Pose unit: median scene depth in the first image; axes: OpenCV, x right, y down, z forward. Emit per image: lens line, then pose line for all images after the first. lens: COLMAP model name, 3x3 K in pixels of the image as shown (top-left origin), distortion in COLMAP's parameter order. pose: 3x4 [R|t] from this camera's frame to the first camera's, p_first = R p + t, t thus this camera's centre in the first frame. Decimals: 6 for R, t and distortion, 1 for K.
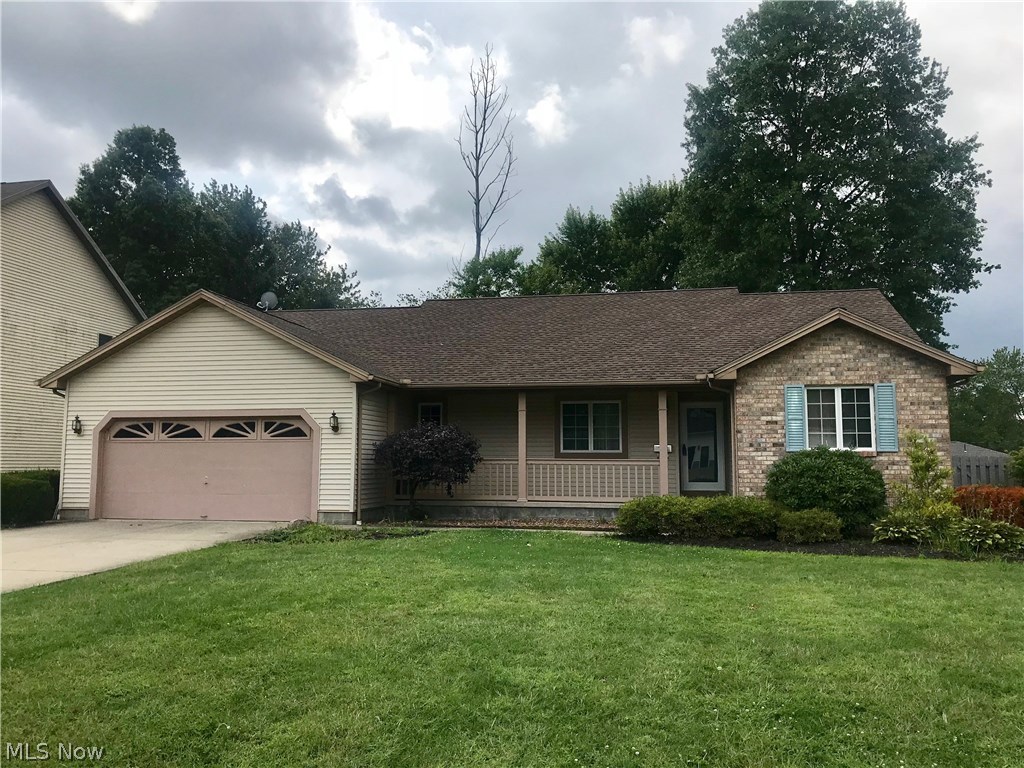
lens RADIAL K [[828.7, 0, 512.0], [0, 828.7, 384.0], [0, 0, 1]] dist [0.023514, -0.000948]
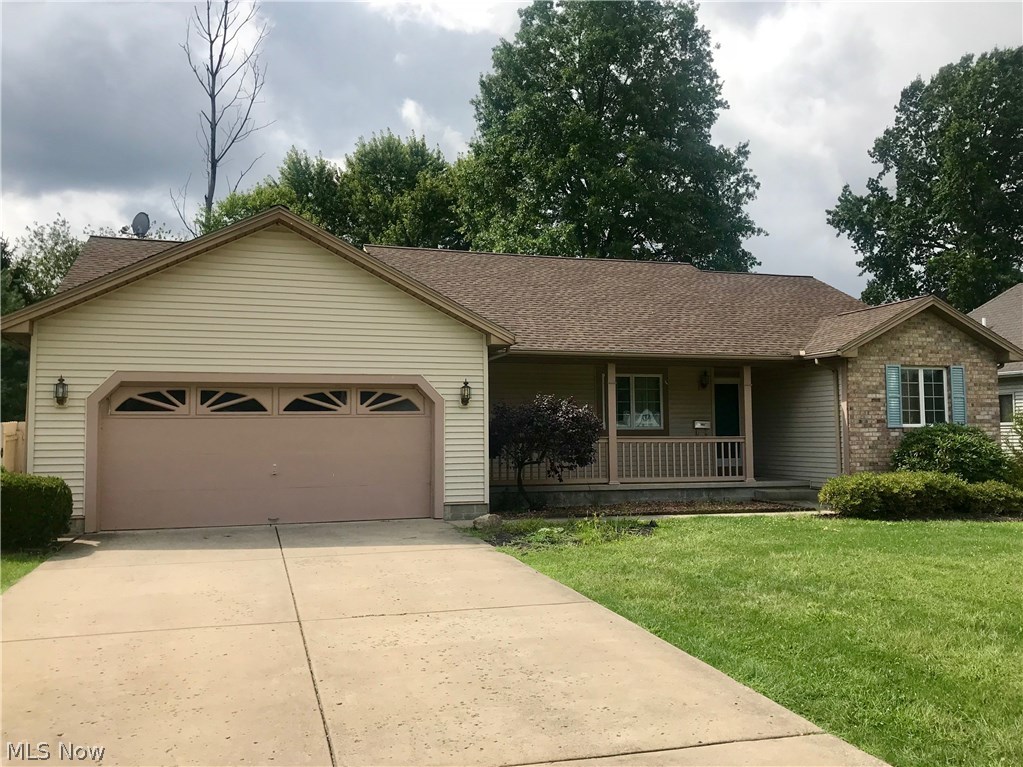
lens RADIAL K [[877.1, 0, 511.5], [0, 877.1, 383.5], [0, 0, 1]] dist [0.009306, -0.000771]
pose [[0.876843, 0.020052, 0.480358, -0.567465], [-0.035723, 0.999085, 0.023503, 0.014699], [-0.479447, -0.037768, 0.876758, 0.231075]]
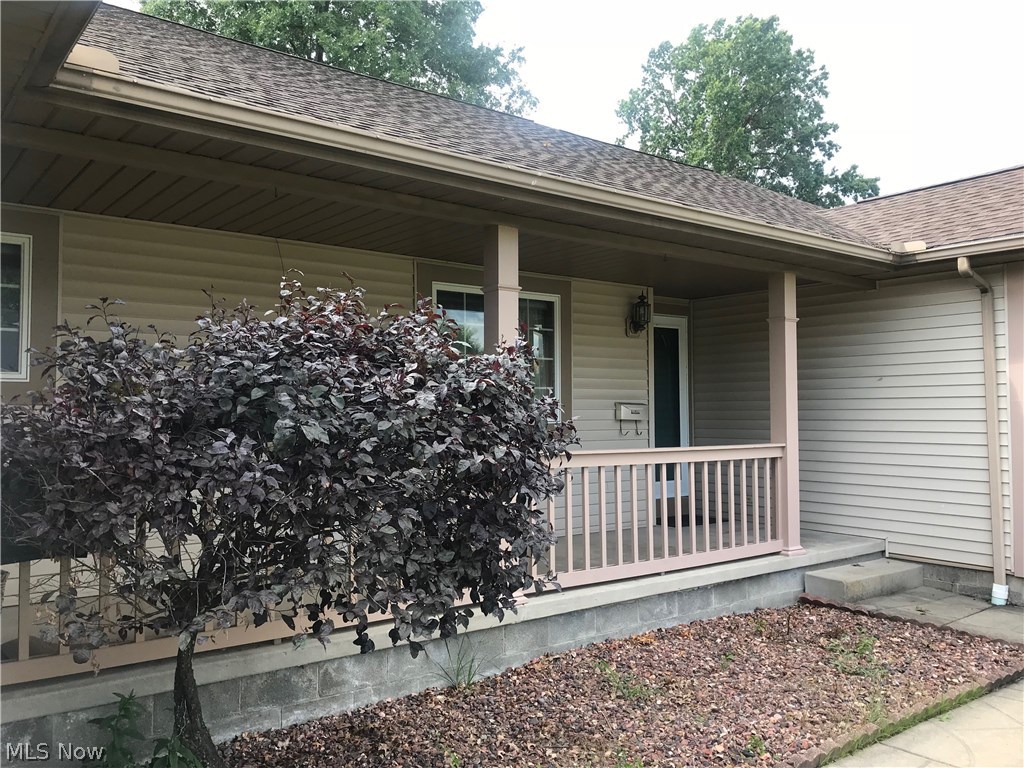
lens RADIAL K [[828.7, 0, 512.0], [0, 828.7, 384.0], [0, 0, 1]] dist [0.023514, -0.000948]
pose [[0.652994, 0.020564, 0.757084, -0.215592], [-0.066651, 0.997313, 0.030398, 0.059599], [-0.754425, -0.070310, 0.652610, 0.850079]]
